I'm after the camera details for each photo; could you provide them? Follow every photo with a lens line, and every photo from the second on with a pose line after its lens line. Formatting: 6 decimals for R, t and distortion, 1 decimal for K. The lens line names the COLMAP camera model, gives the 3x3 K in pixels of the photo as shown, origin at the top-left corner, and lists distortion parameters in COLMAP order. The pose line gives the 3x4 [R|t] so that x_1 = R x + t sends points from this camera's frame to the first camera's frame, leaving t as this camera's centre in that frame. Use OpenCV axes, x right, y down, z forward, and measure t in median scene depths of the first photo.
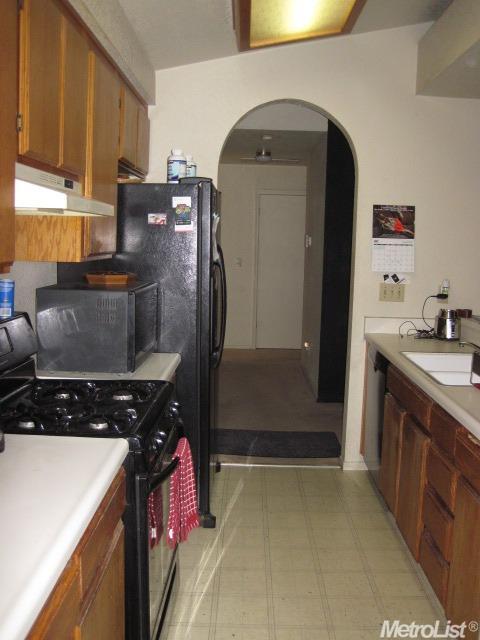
lens RADIAL K [[661.6, 0, 240.1], [0, 661.6, 319.7], [0, 0, 1]] dist [-0.089557, 0.000000]
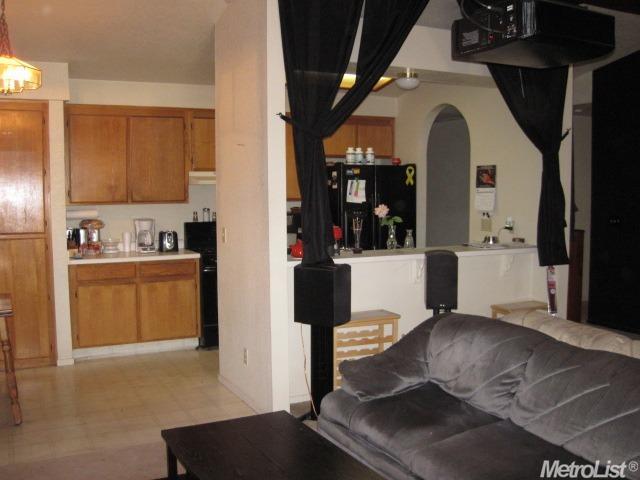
lens RADIAL K [[661.6, 0, 319.8], [0, 661.6, 241.7], [0, 0, 1]] dist [-0.089557, 0.000000]
pose [[0.465782, 0.045885, -0.883709, 1.367502], [-0.089937, 0.995938, 0.004309, 0.023272], [0.880317, 0.077471, 0.468017, -0.004308]]
